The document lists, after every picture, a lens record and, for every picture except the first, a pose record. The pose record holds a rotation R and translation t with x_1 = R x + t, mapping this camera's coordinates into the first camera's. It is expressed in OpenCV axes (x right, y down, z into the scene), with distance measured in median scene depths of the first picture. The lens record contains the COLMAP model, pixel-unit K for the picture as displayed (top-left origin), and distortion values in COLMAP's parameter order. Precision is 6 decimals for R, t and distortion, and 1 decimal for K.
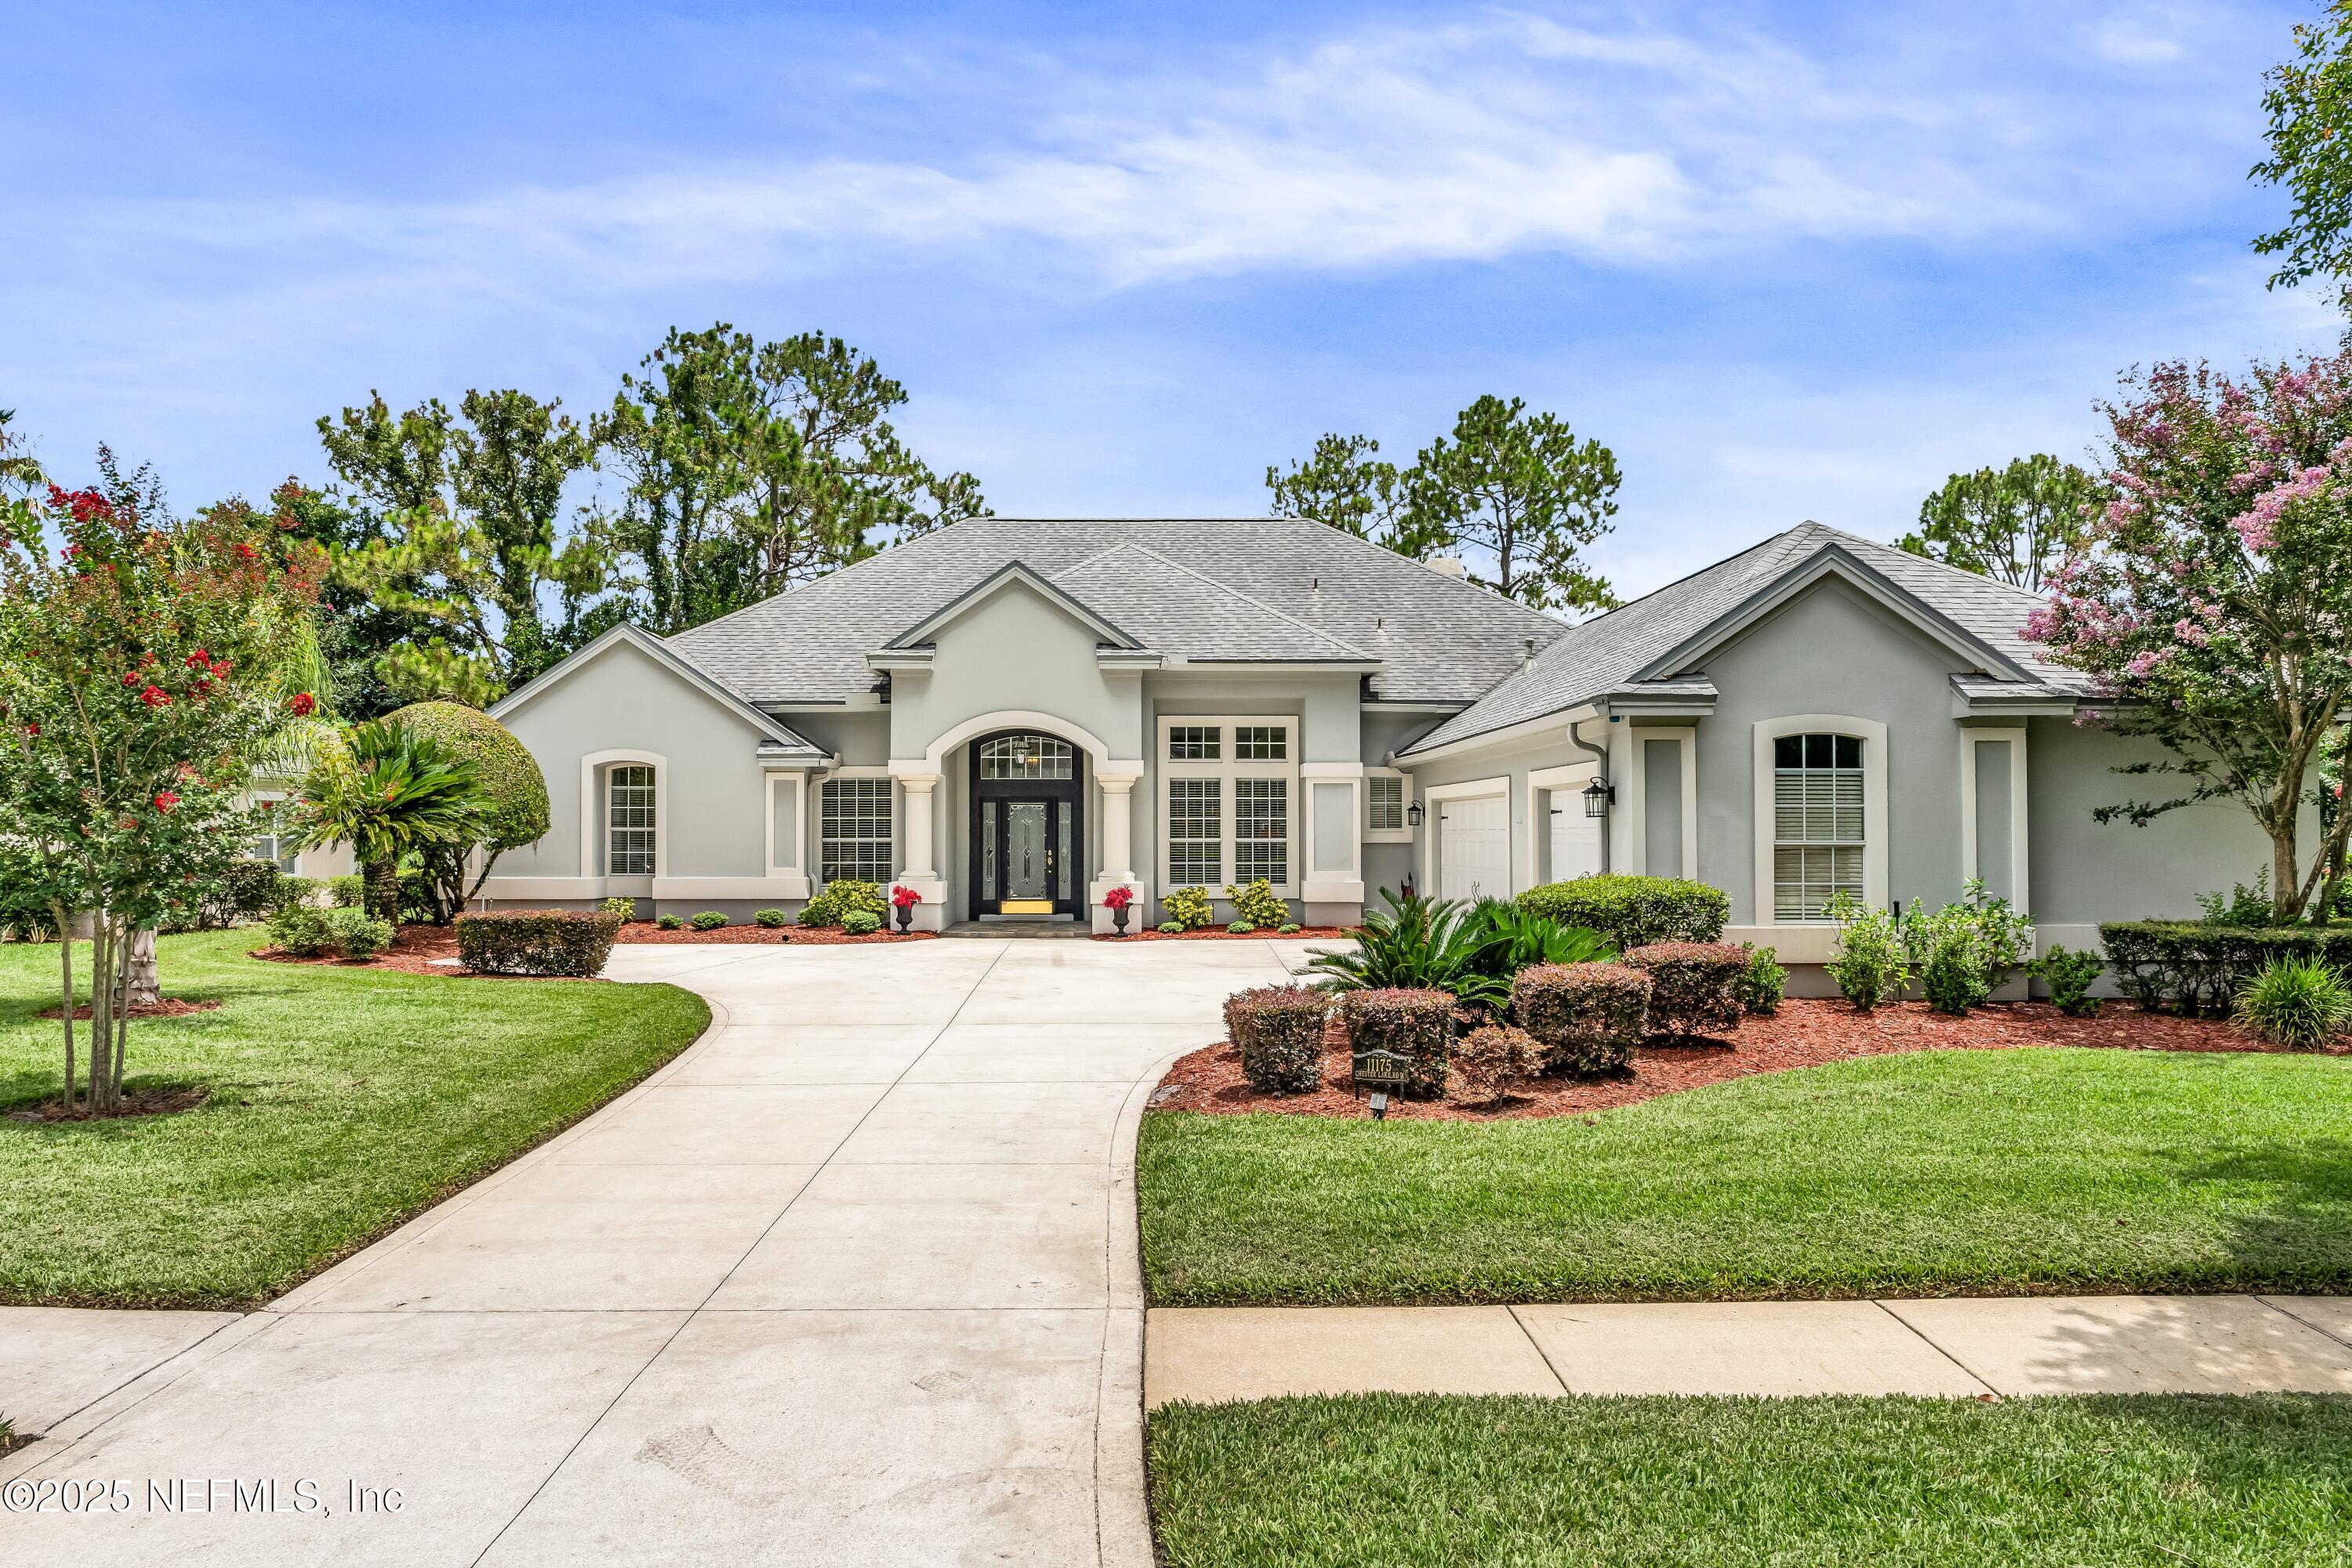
lens RADIAL K [[1566.8, 0, 1173.3], [0, 1566.8, 801.8], [0, 0, 1]] dist [0.004267, -0.013482]
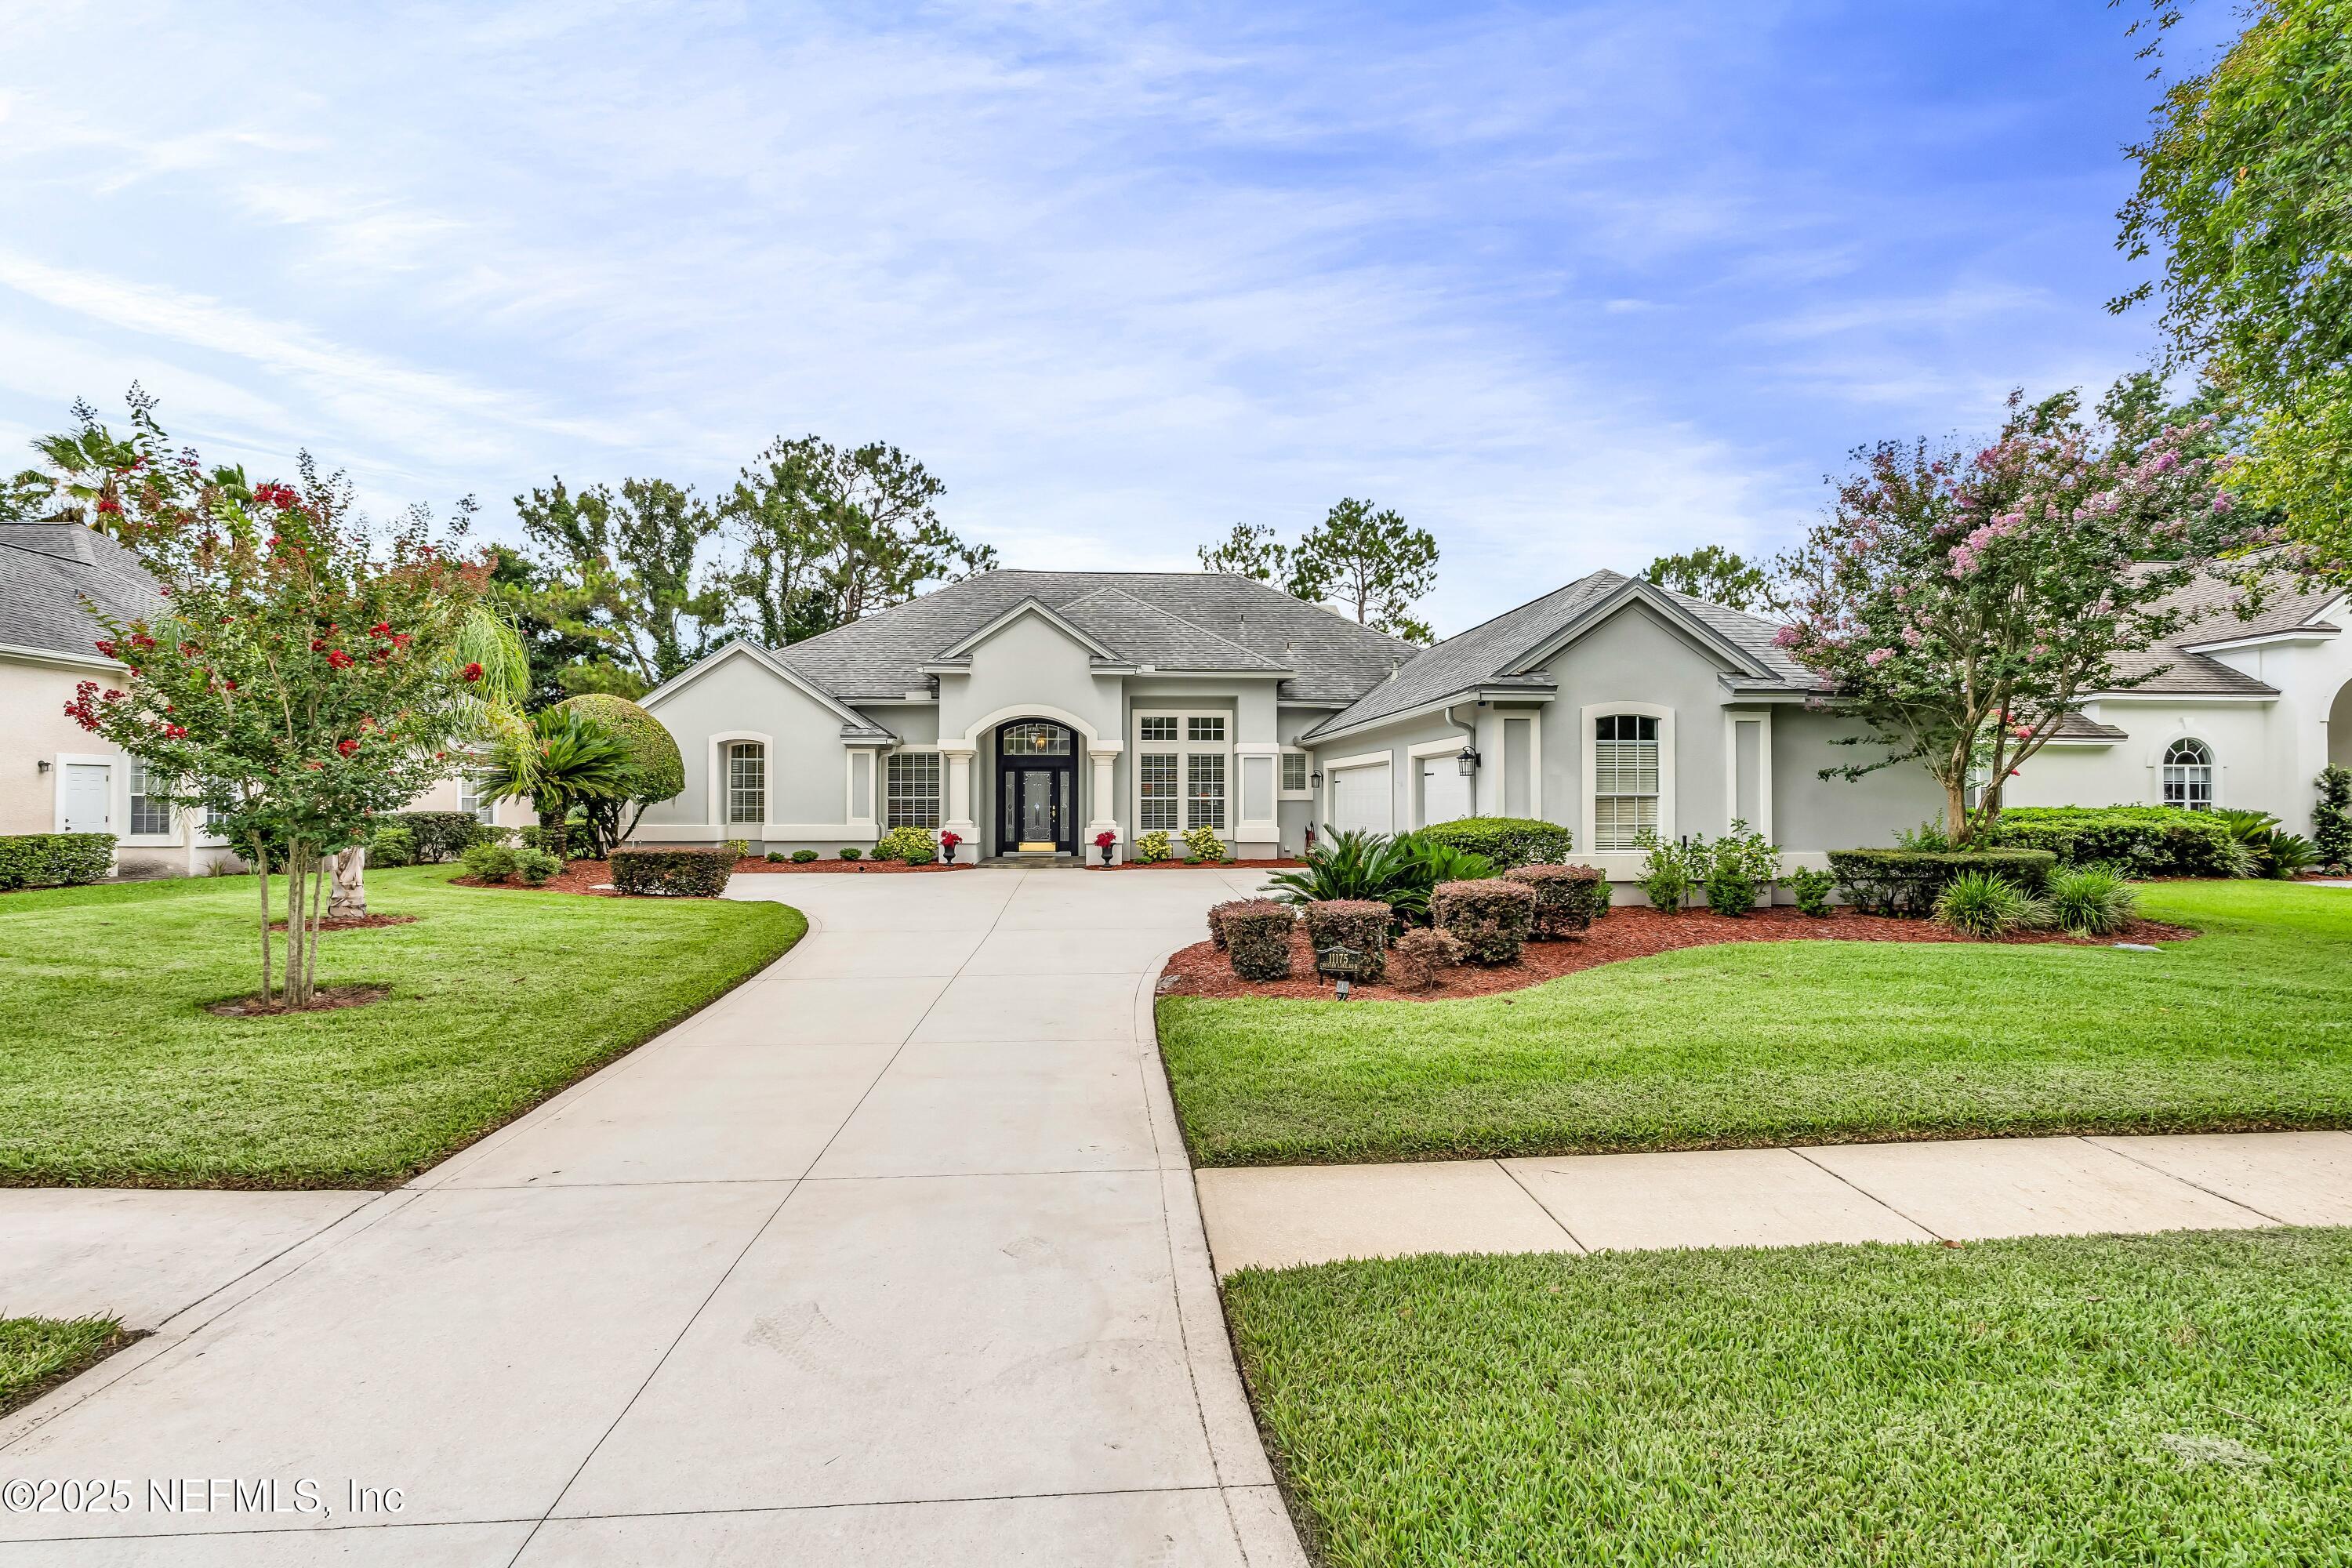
lens RADIAL K [[1053.4, 0, 1193.2], [0, 1053.4, 790.2], [0, 0, 1]] dist [-0.007719, 0.002166]
pose [[0.997721, 0.001301, 0.067465, -0.034914], [-0.001899, 0.999960, 0.008788, 0.016625], [-0.067450, -0.008897, 0.997683, 0.107892]]
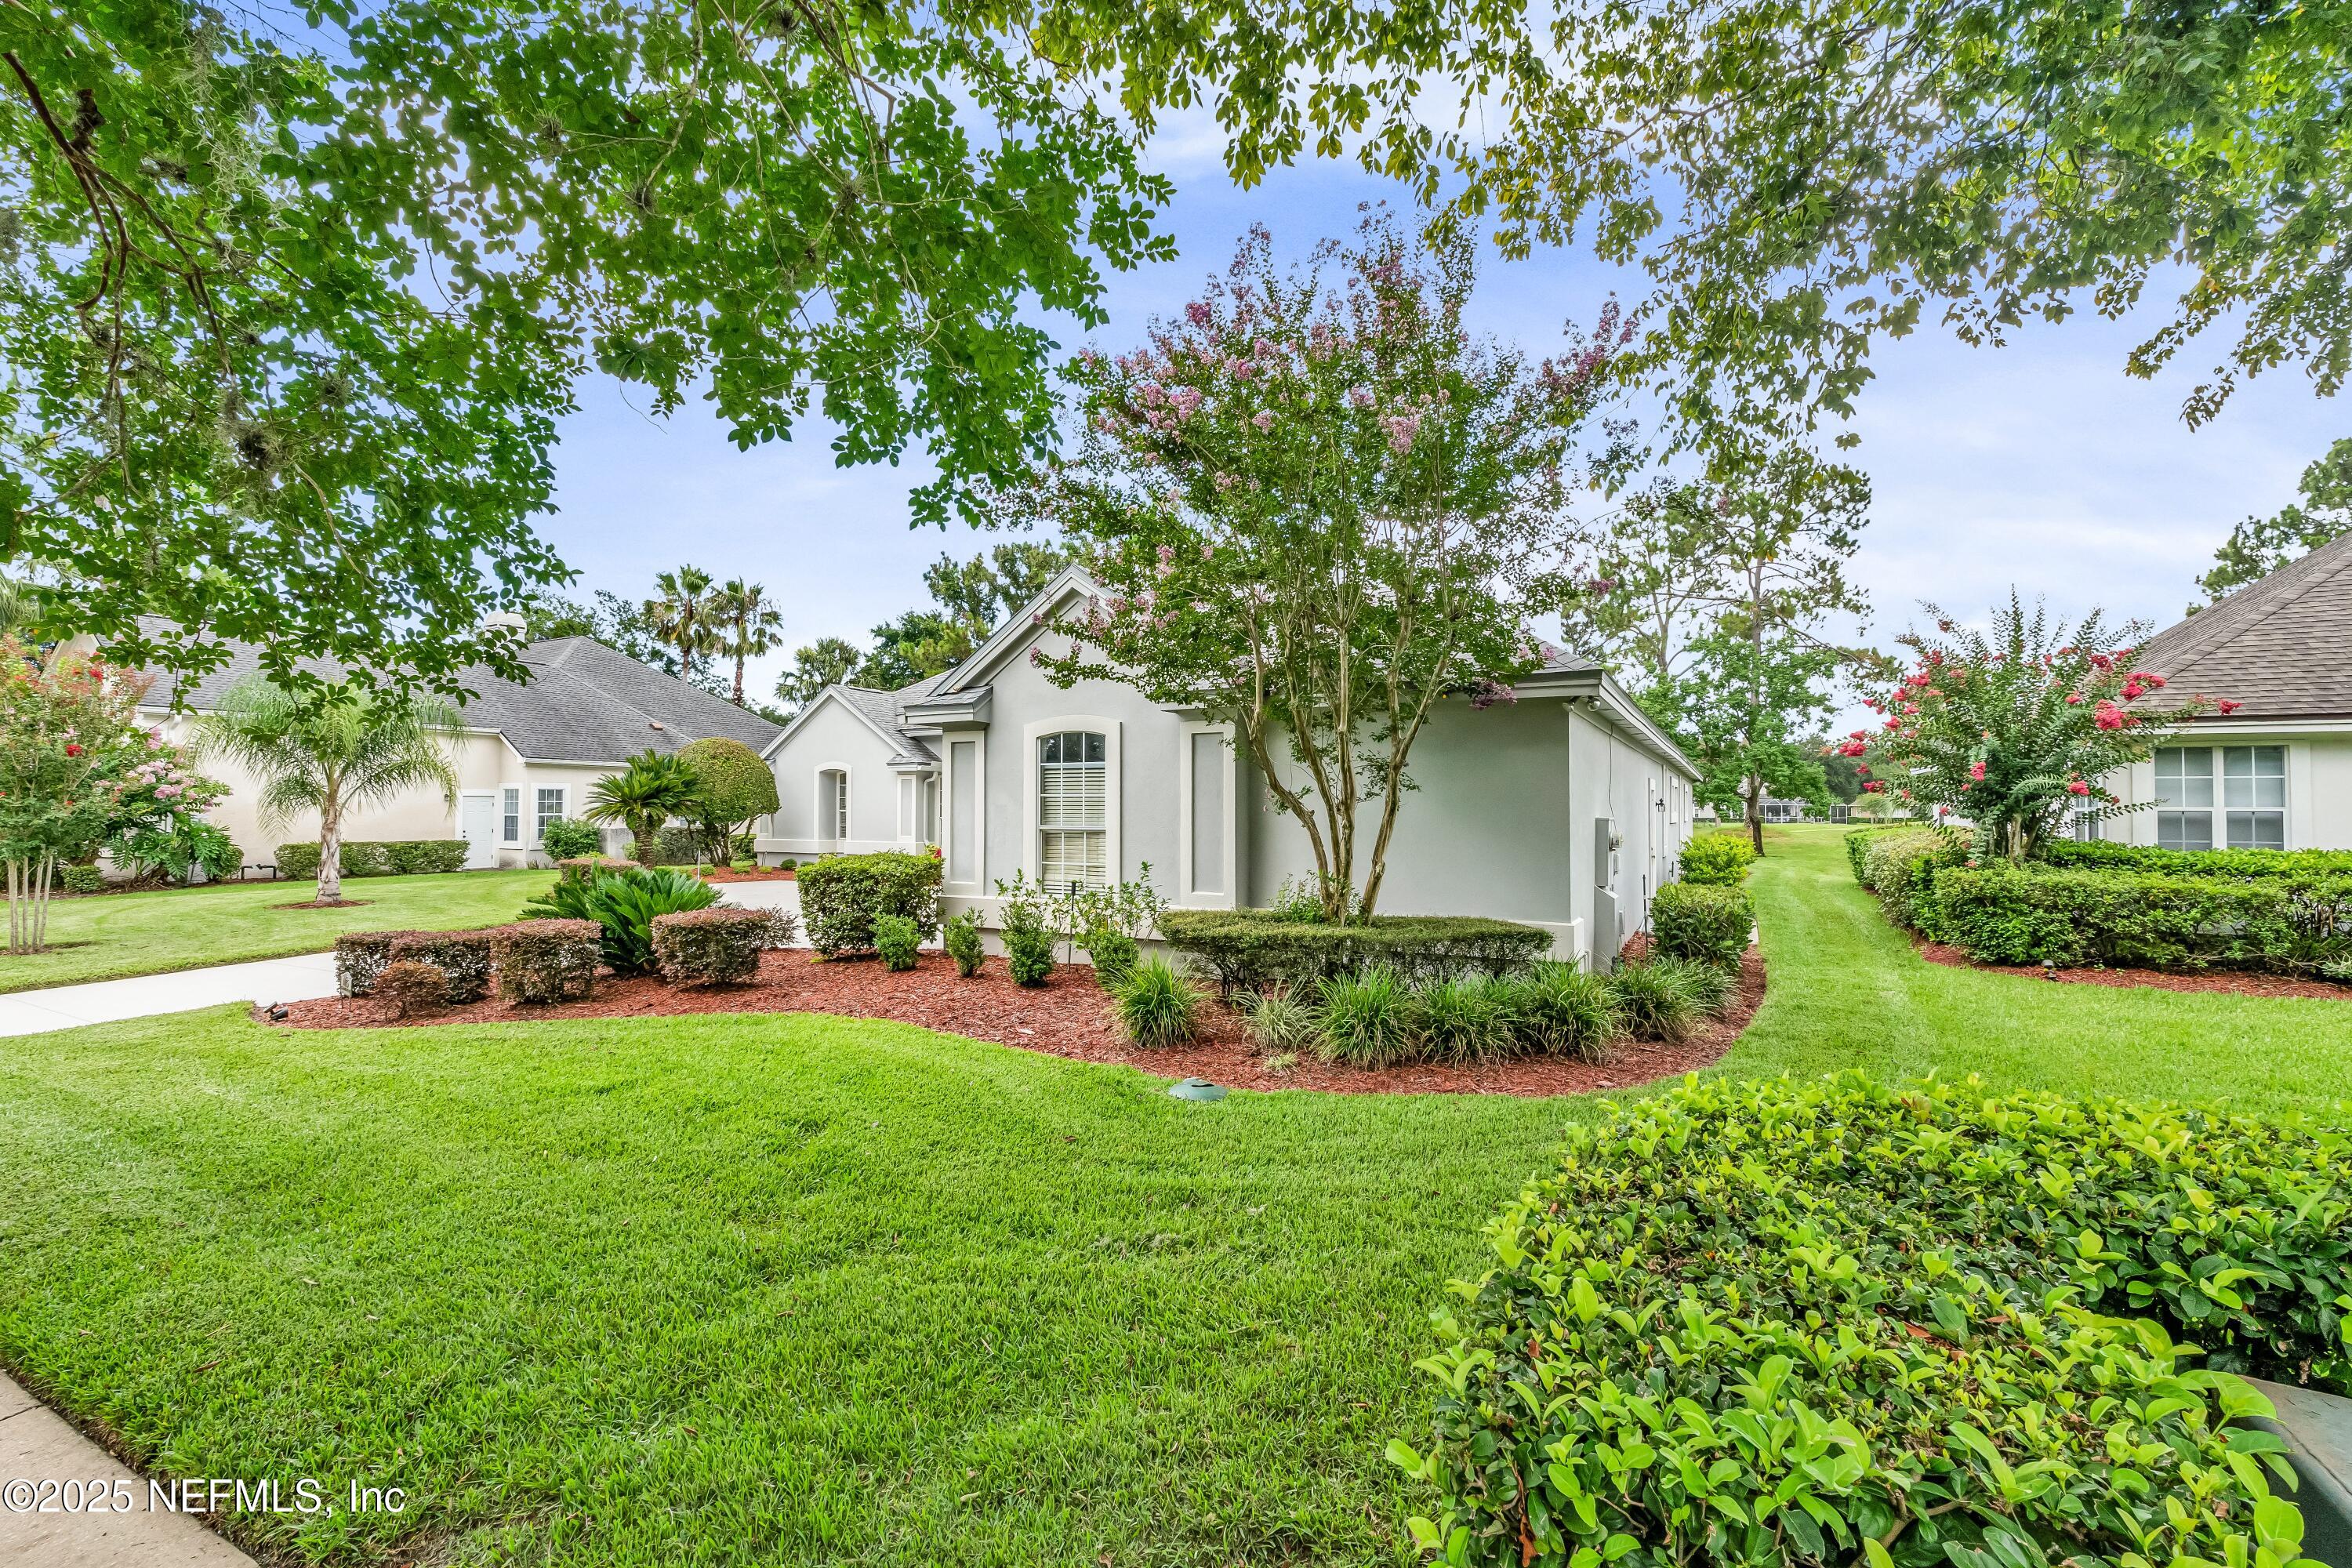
lens RADIAL K [[1053.4, 0, 1179.9], [0, 1053.4, 785.9], [0, 0, 1]] dist [-0.007719, 0.002166]
pose [[0.867582, -0.010745, -0.497179, 0.923822], [0.010282, 0.999940, -0.003668, -0.001112], [0.497188, -0.001930, 0.867640, 0.414668]]
